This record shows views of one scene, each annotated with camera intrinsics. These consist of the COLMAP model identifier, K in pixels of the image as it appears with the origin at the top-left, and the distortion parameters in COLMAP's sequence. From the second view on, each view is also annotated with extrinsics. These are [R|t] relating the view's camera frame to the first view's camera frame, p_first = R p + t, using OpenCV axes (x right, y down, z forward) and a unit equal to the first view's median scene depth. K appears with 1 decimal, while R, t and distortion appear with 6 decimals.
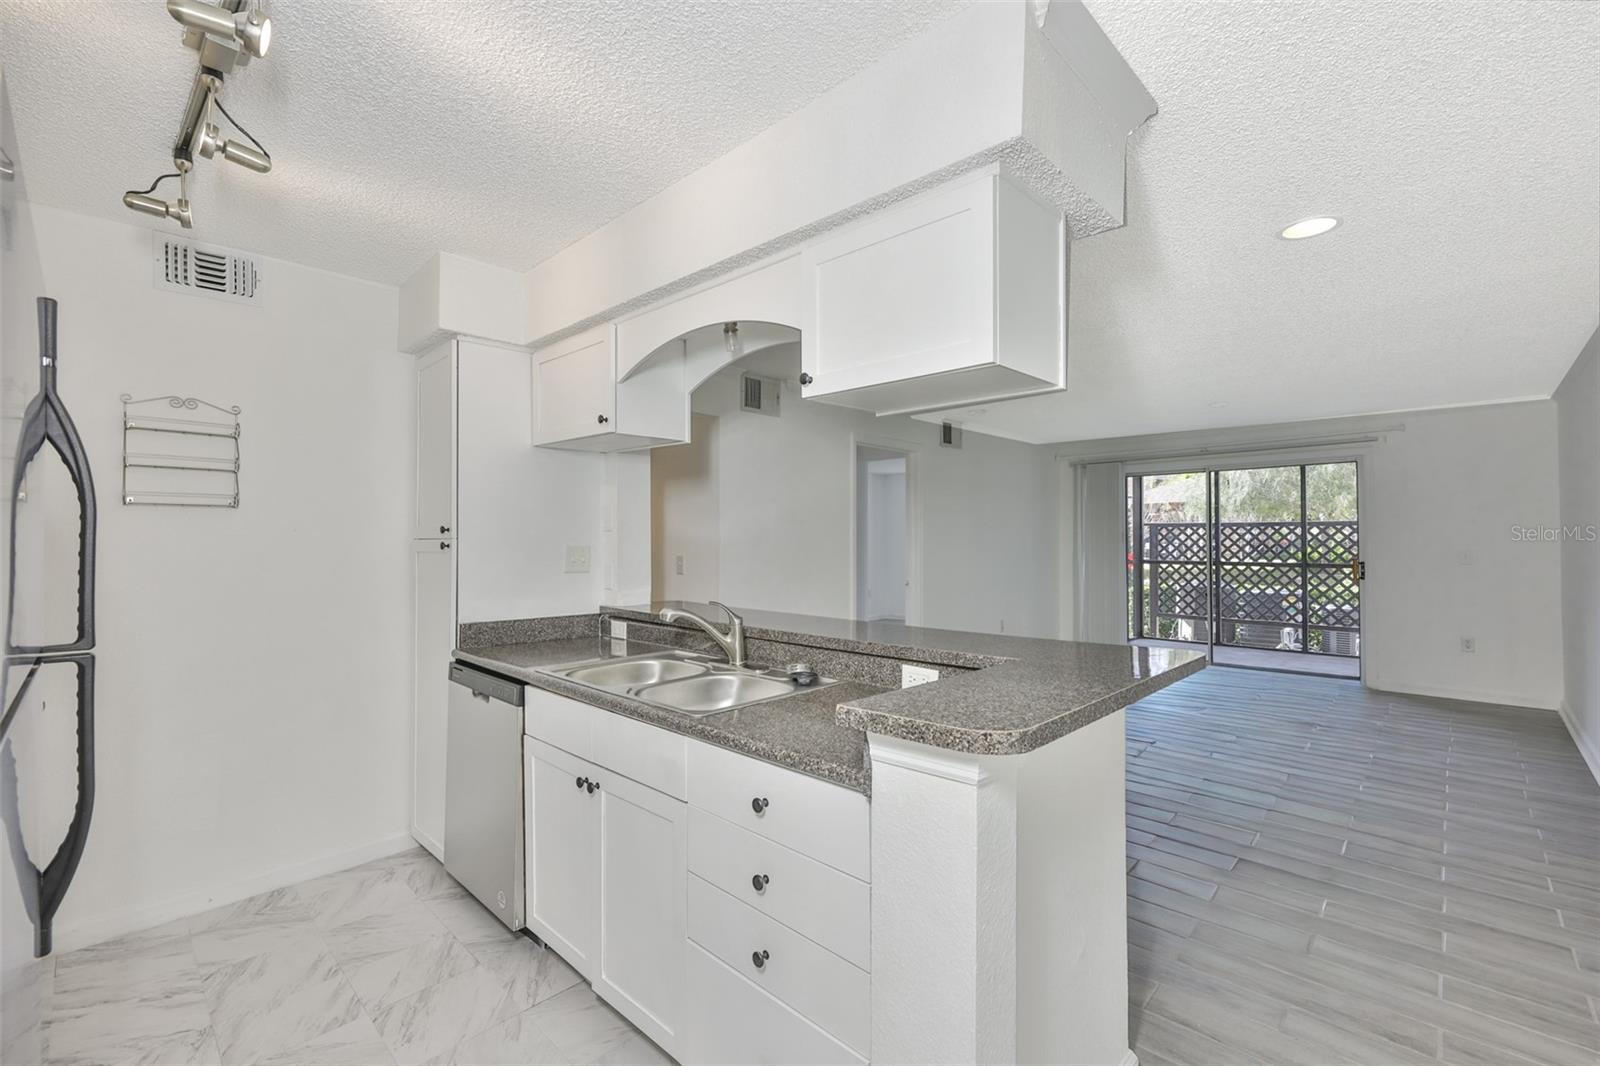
lens RADIAL K [[715.5, 0, 815.5], [0, 715.5, 535.4], [0, 0, 1]] dist [-0.003171, 0.000602]
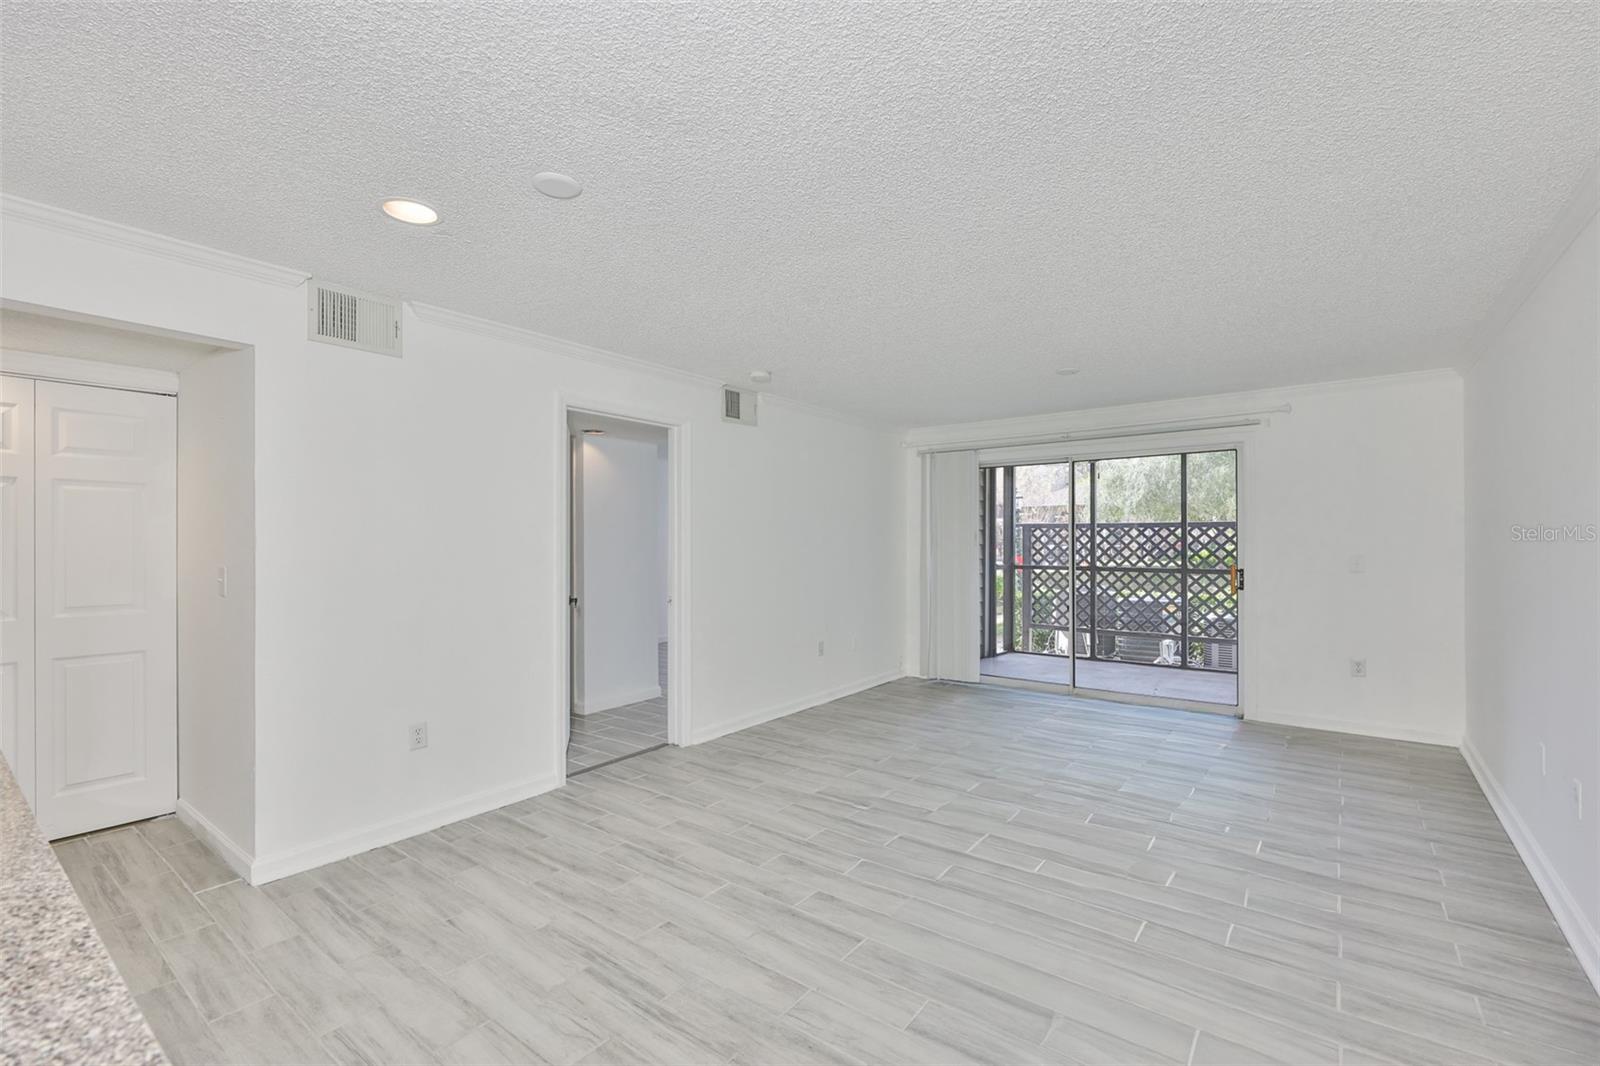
lens RADIAL K [[715.5, 0, 795.7], [0, 715.5, 541.6], [0, 0, 1]] dist [-0.003171, 0.000602]
pose [[0.996534, 0.001218, 0.083173, 0.400301], [-0.001788, 0.999975, 0.006782, -0.000014], [-0.083163, -0.006908, 0.996512, 0.474950]]
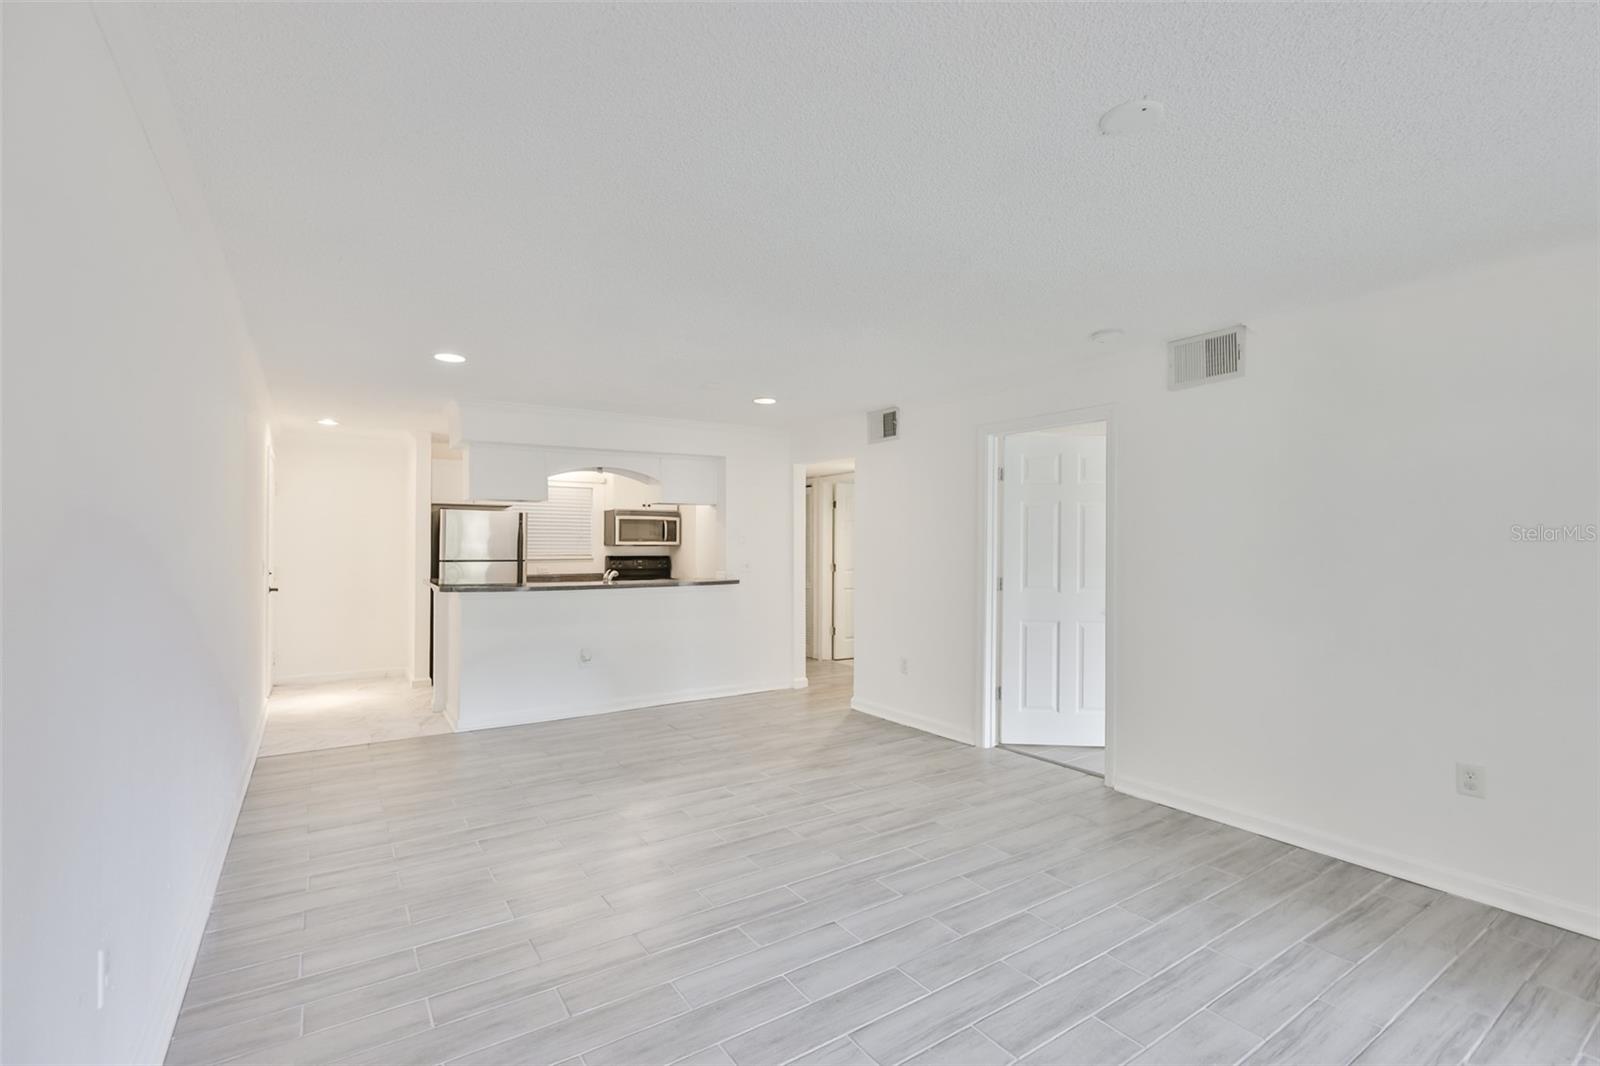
lens RADIAL K [[715.5, 0, 846.4], [0, 715.5, 543.4], [0, 0, 1]] dist [-0.003171, 0.000602]
pose [[-0.208498, 0.005012, -0.978010, 1.747750], [0.004155, 0.999982, 0.004239, -0.011334], [0.978014, -0.003180, -0.208515, 1.868031]]
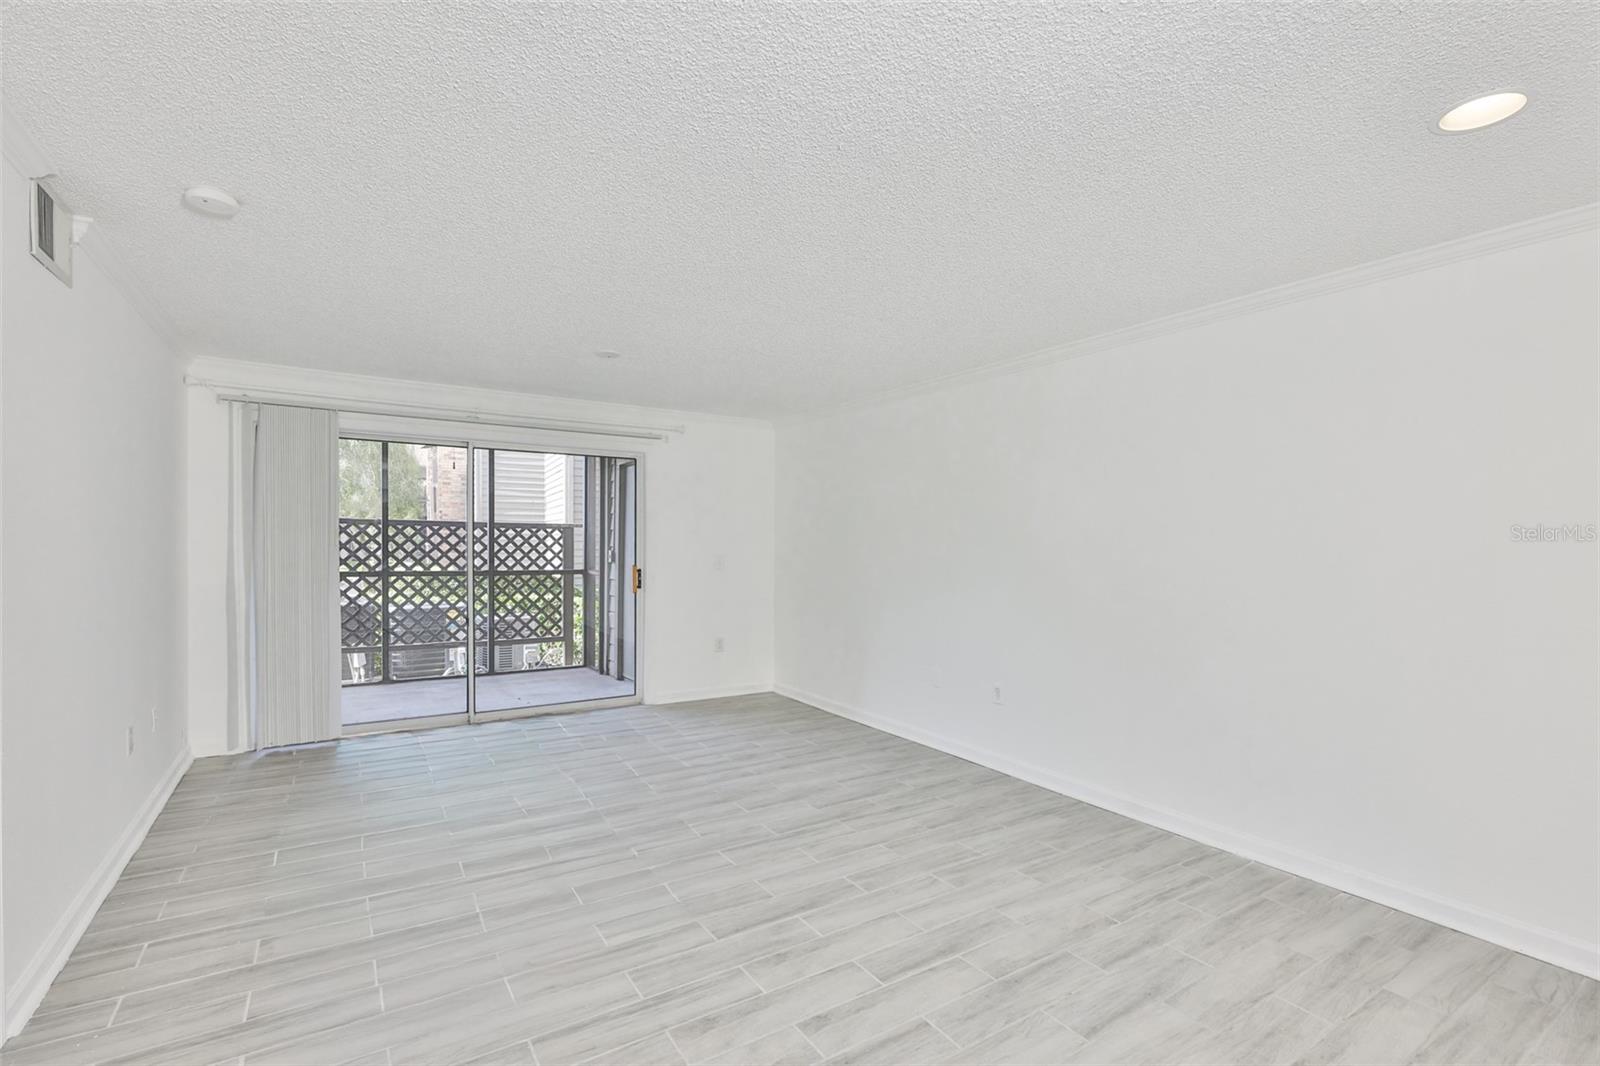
lens RADIAL K [[715.5, 0, 841.7], [0, 715.5, 562.1], [0, 0, 1]] dist [-0.003171, 0.000602]
pose [[0.239104, -0.017789, 0.970831, -0.131172], [-0.017600, 0.999589, 0.022651, 0.005416], [-0.970835, -0.022502, 0.238692, 1.200079]]
